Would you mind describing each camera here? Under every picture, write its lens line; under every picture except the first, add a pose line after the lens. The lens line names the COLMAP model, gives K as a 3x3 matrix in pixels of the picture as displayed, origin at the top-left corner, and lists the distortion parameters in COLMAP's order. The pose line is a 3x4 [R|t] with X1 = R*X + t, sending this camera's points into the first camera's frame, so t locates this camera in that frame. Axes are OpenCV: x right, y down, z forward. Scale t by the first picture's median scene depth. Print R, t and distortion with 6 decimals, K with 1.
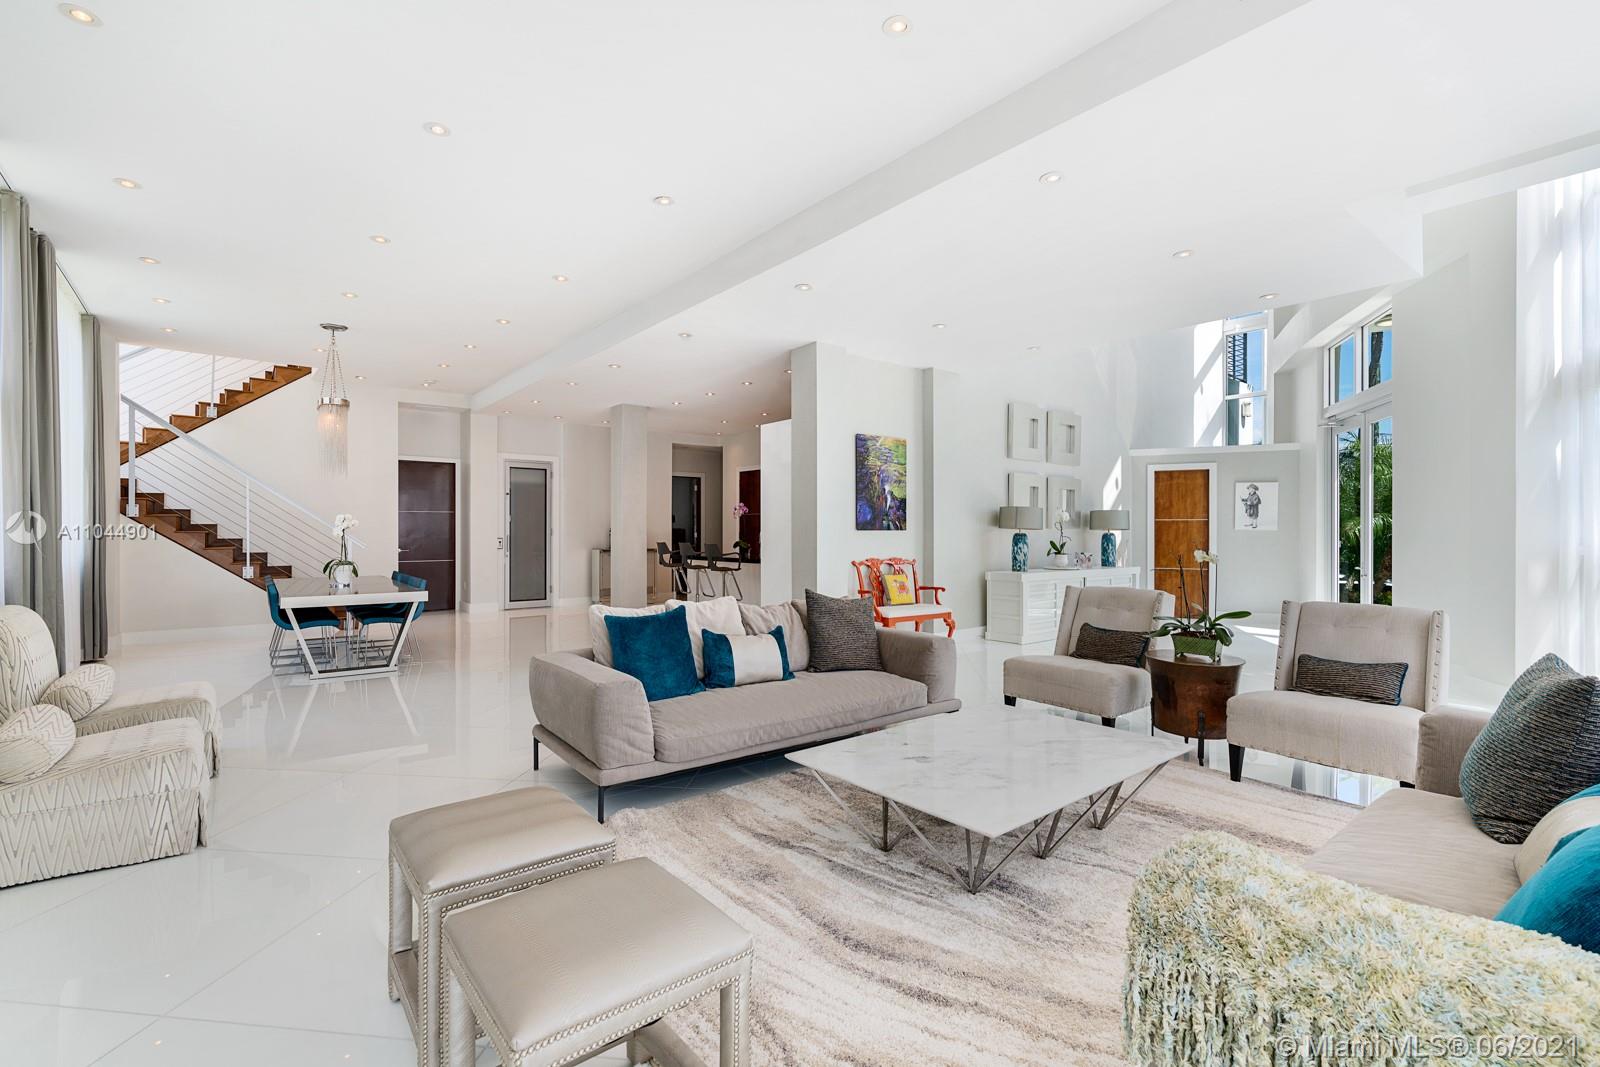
lens RADIAL K [[715.7, 0, 807.0], [0, 715.7, 537.4], [0, 0, 1]] dist [-0.010142, 0.004373]
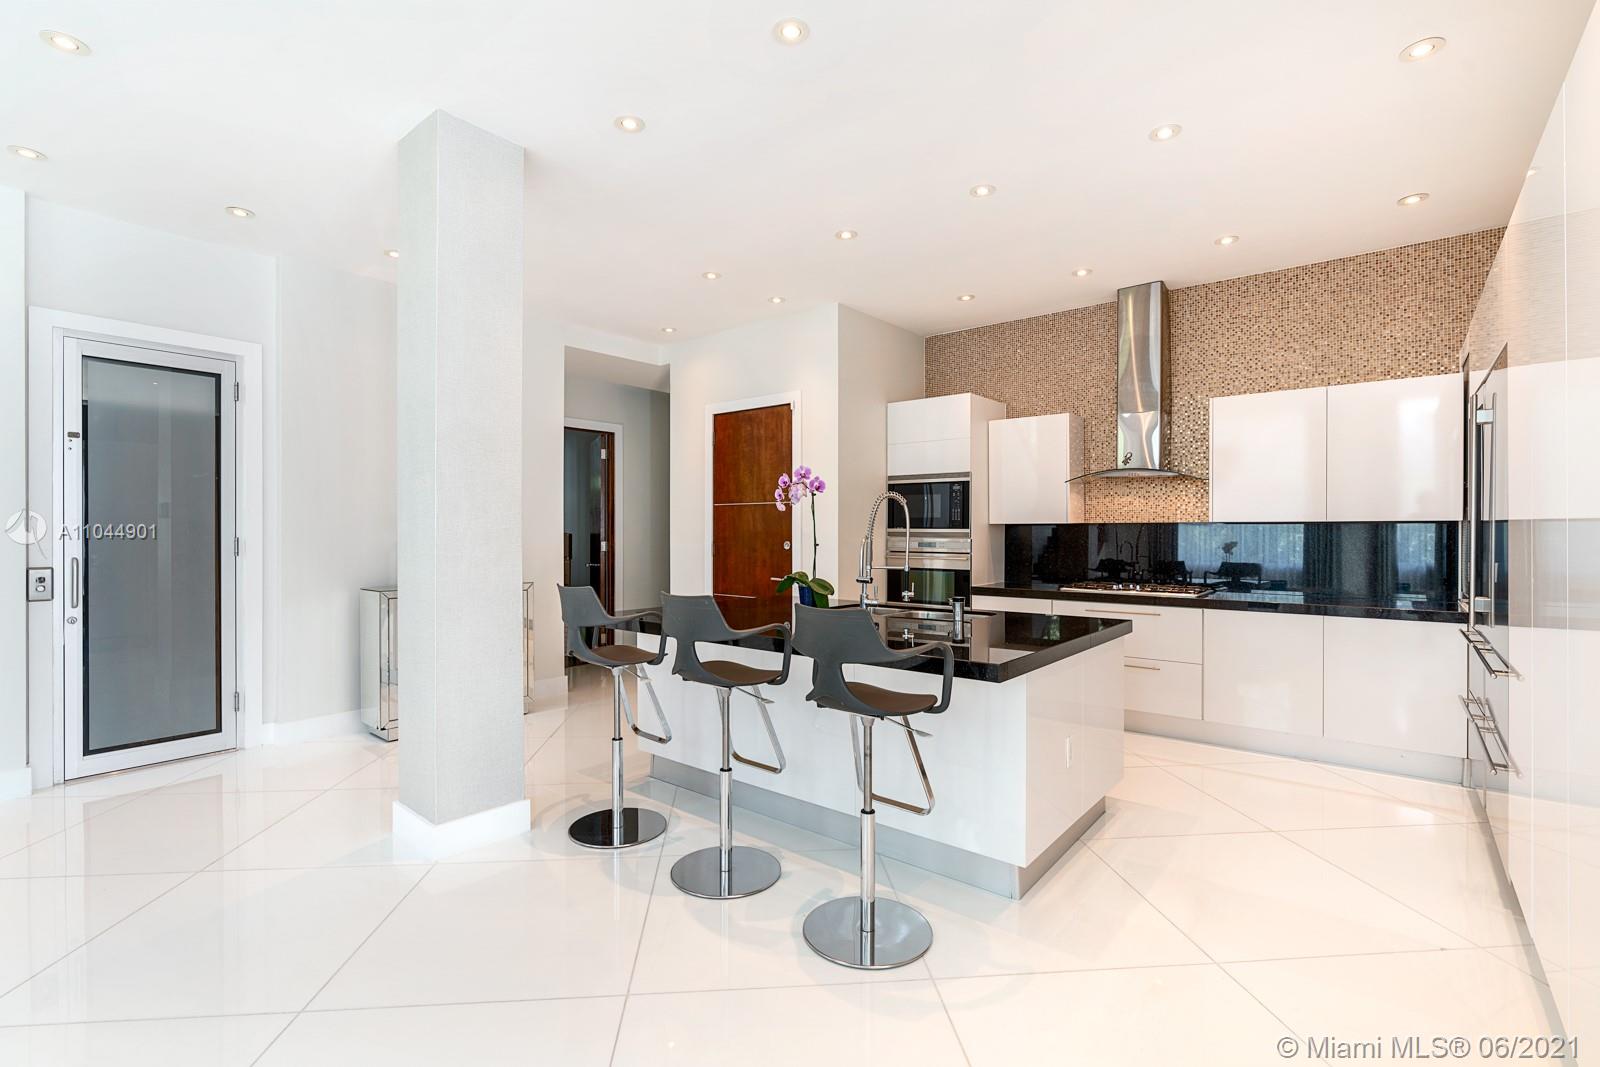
lens RADIAL K [[715.7, 0, 793.0], [0, 715.7, 538.6], [0, 0, 1]] dist [-0.010142, 0.004373]
pose [[0.983198, -0.003397, 0.182513, -0.188314], [0.003468, 0.999994, -0.000069, -0.013684], [-0.182512, 0.000700, 0.983203, 0.770651]]
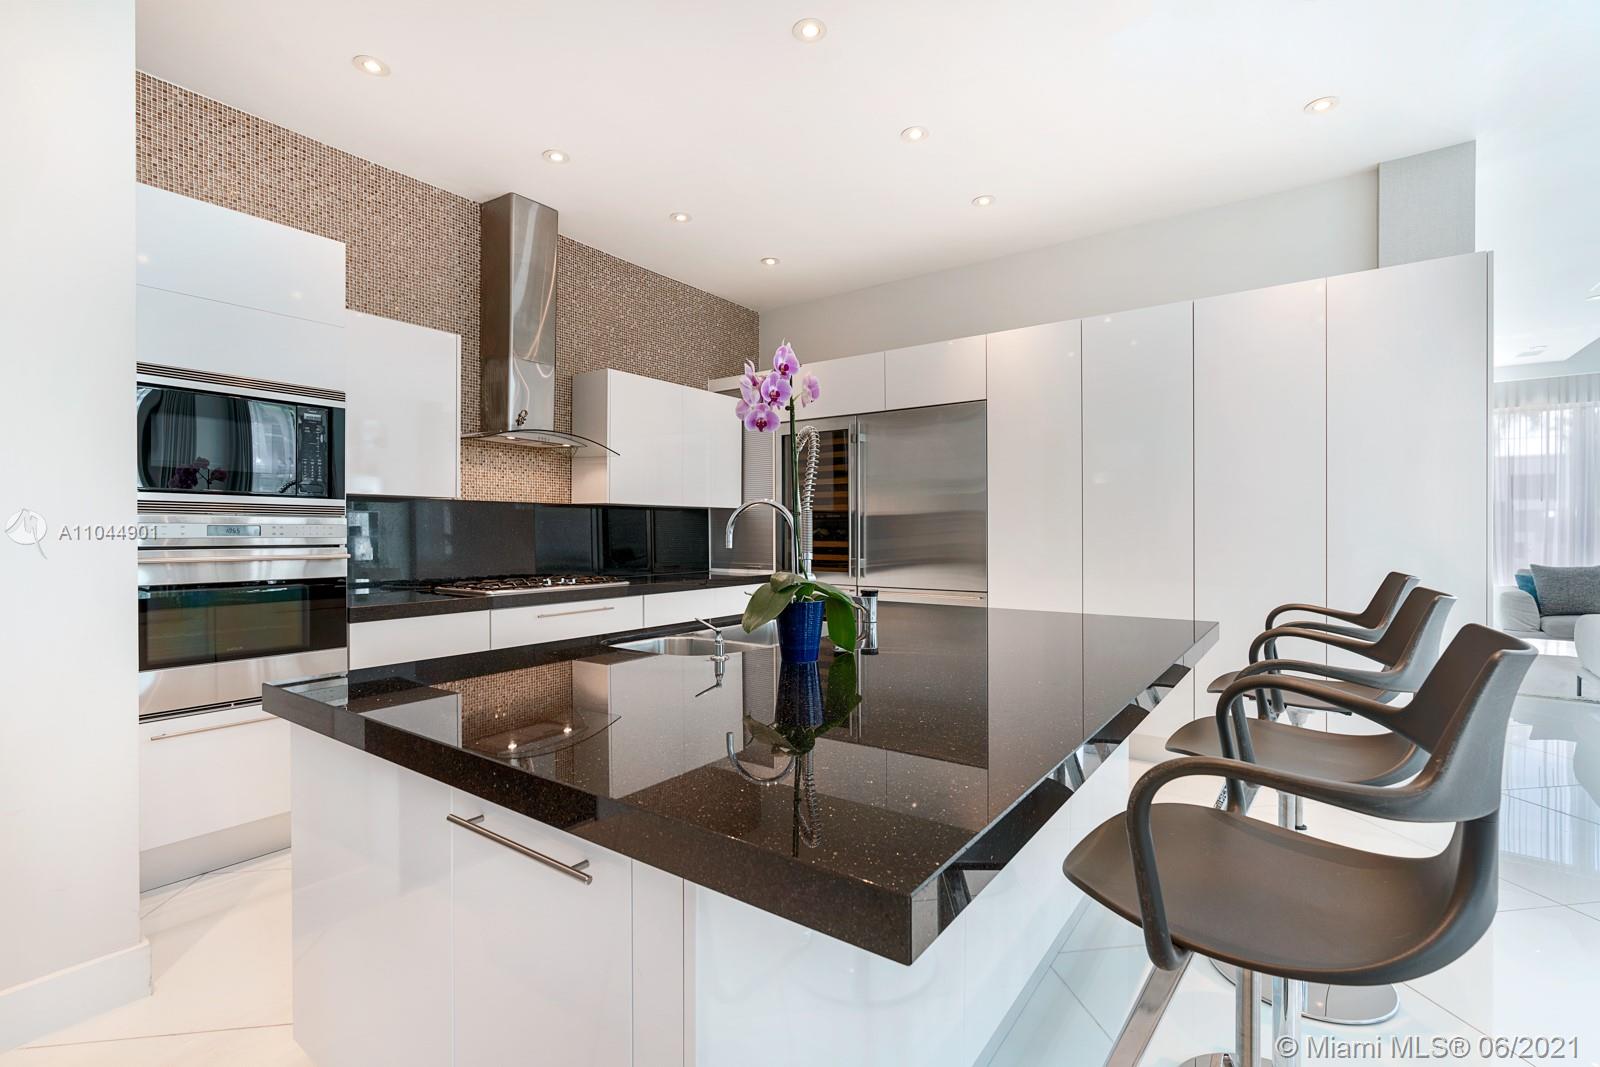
lens RADIAL K [[715.7, 0, 800.2], [0, 715.7, 533.3], [0, 0, 1]] dist [-0.010142, 0.004373]
pose [[-0.250306, -0.008039, 0.968133, -0.288984], [0.002339, 0.999958, 0.008908, -0.008933], [-0.968164, 0.004494, -0.250276, 1.211846]]
